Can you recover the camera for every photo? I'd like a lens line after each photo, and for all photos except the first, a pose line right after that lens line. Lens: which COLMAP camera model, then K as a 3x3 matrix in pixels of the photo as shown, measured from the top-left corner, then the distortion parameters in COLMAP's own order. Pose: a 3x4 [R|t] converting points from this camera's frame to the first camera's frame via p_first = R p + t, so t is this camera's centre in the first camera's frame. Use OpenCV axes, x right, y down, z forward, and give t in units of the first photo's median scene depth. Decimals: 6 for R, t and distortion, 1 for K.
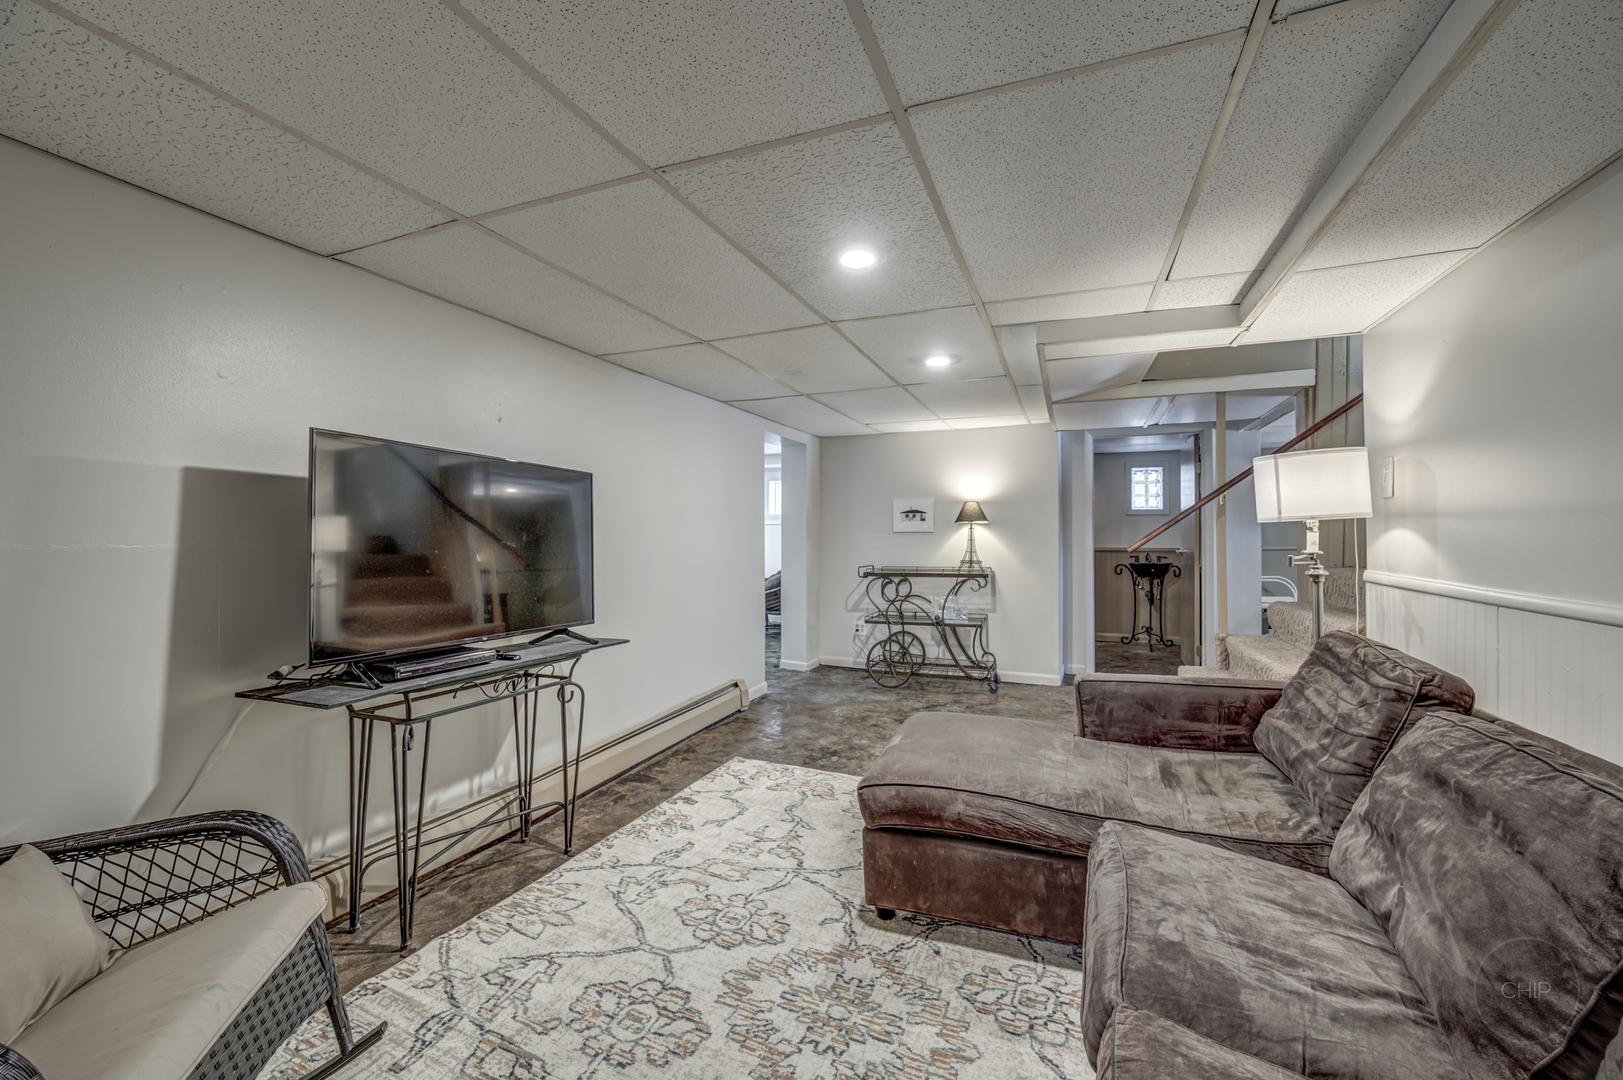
lens RADIAL K [[673.9, 0, 807.9], [0, 673.9, 536.5], [0, 0, 1]] dist [-0.000205, 0.000096]
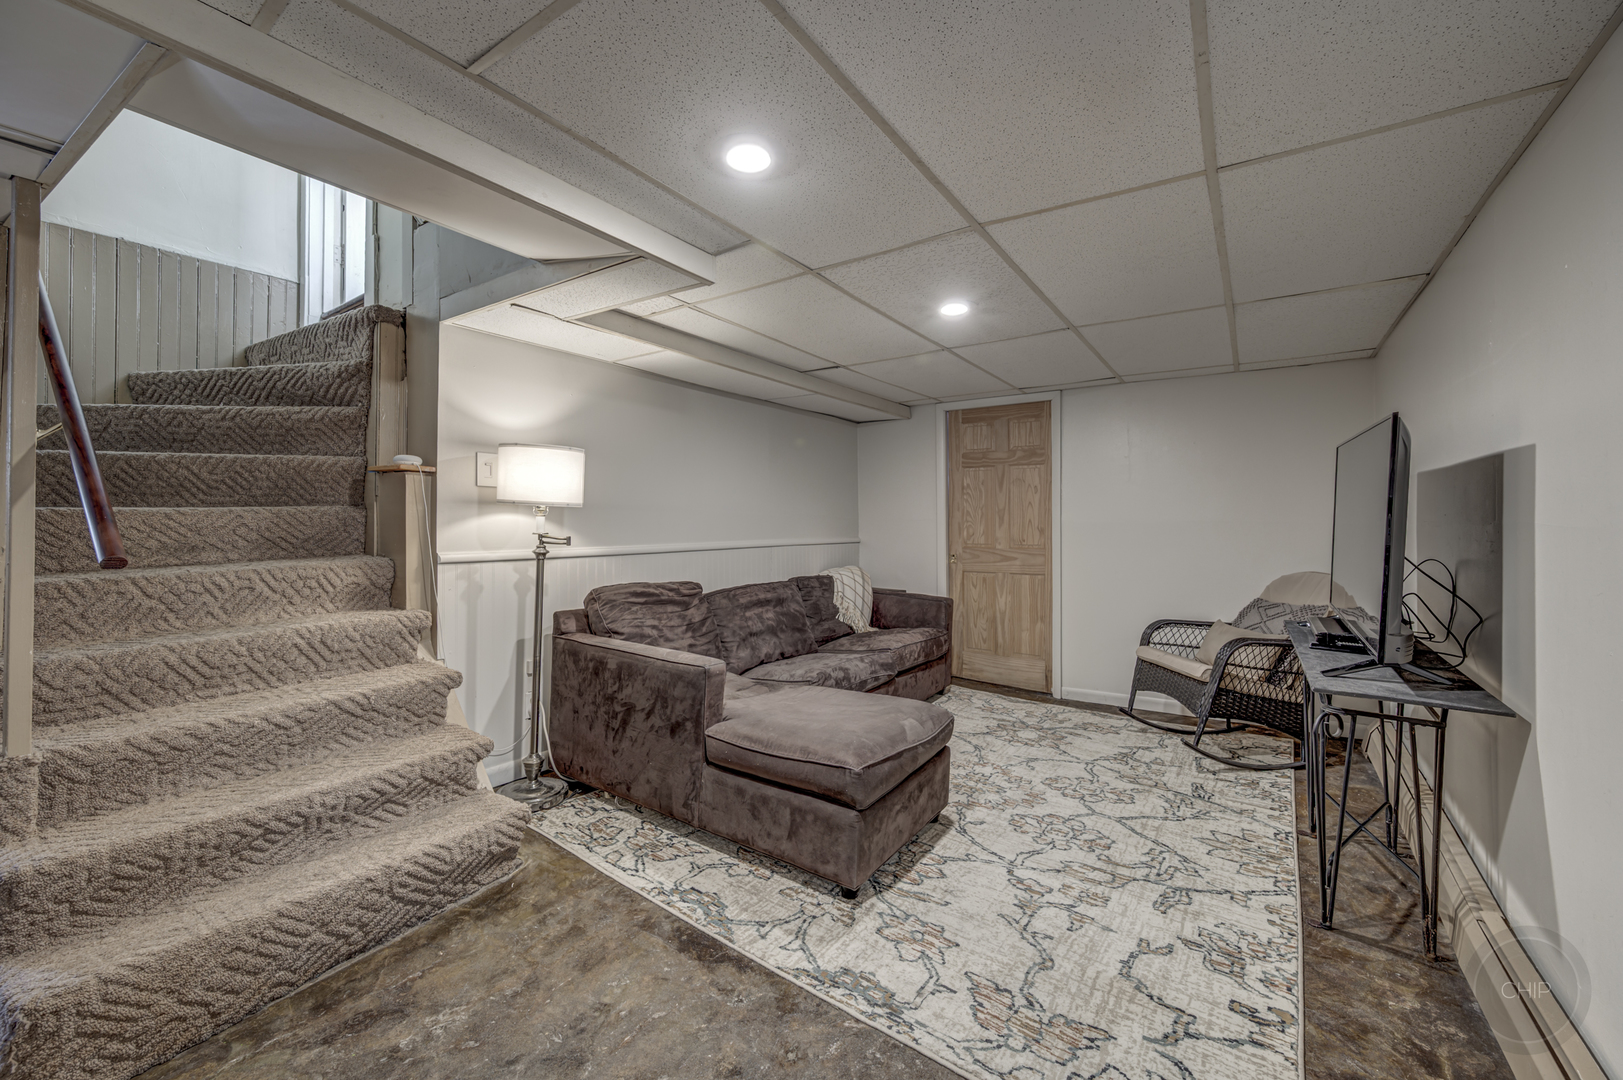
lens RADIAL K [[642.0, 0, 813.3], [0, 642.0, 536.9], [0, 0, 1]] dist [-0.000010, 0.000361]
pose [[-0.978082, -0.007844, 0.208074, 0.067369], [-0.001213, 0.999488, 0.031979, -0.003645], [-0.208218, 0.031025, -0.977590, 1.746381]]
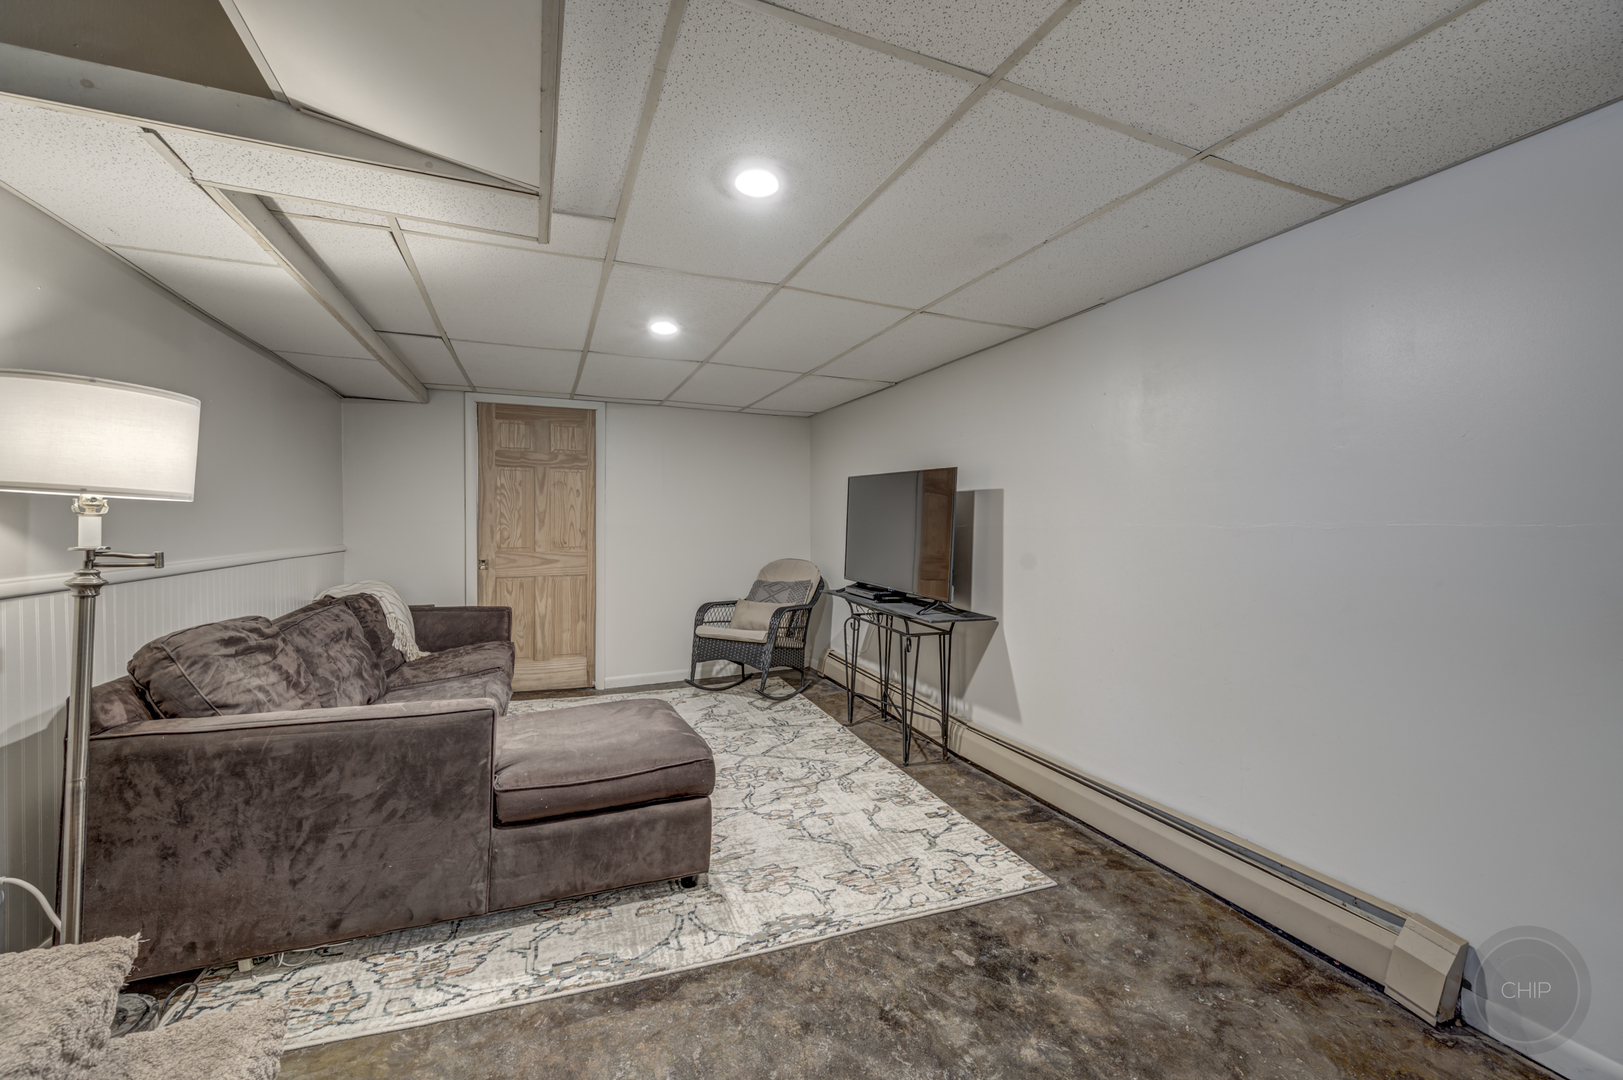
lens RADIAL K [[642.0, 0, 813.3], [0, 642.0, 536.9], [0, 0, 1]] dist [-0.000010, 0.000361]
pose [[-0.710392, 0.011496, -0.703712, 0.614703], [-0.008087, 0.999667, 0.024494, -0.004115], [0.703759, 0.023091, -0.710063, 1.667978]]
